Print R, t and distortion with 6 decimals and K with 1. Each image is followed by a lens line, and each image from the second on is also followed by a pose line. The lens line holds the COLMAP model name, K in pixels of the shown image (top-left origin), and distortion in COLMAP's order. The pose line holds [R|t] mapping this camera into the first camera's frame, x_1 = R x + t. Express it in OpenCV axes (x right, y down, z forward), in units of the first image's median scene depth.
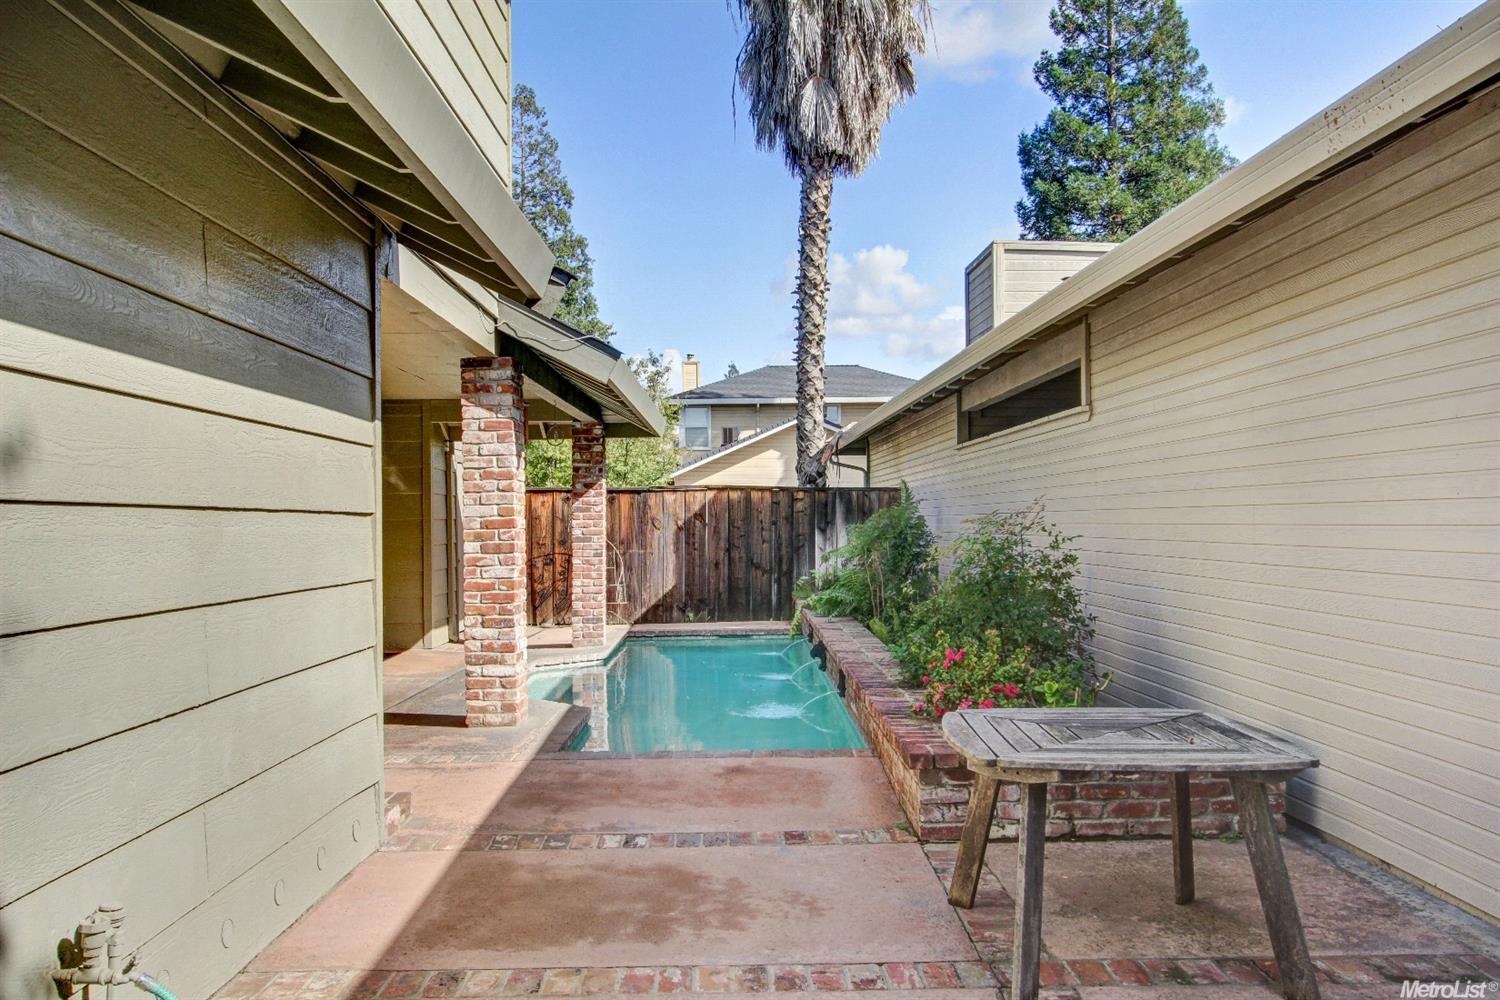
lens RADIAL K [[1245.1, 0, 750.6], [0, 1245.1, 501.3], [0, 0, 1]] dist [-0.006734, 0.000437]
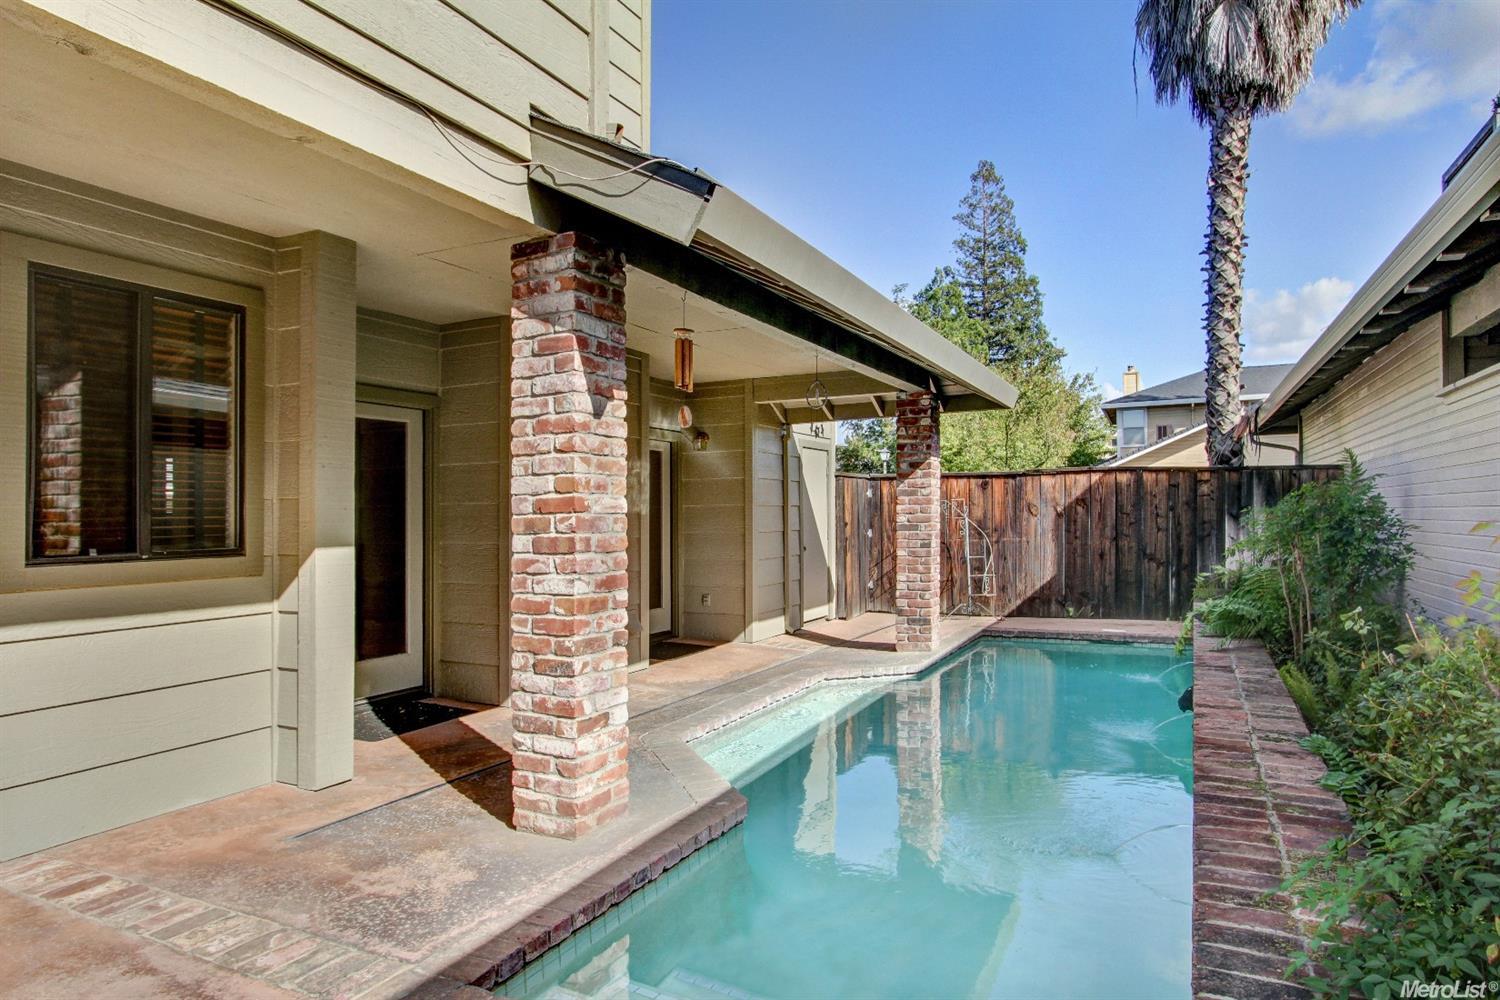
lens RADIAL K [[898.1, 0, 747.7], [0, 898.1, 507.8], [0, 0, 1]] dist [-0.007952, 0.002806]
pose [[0.891588, -0.004865, -0.452822, 0.038629], [0.010547, 0.999894, 0.010024, 0.007462], [0.452725, -0.013714, 0.891545, 0.306590]]
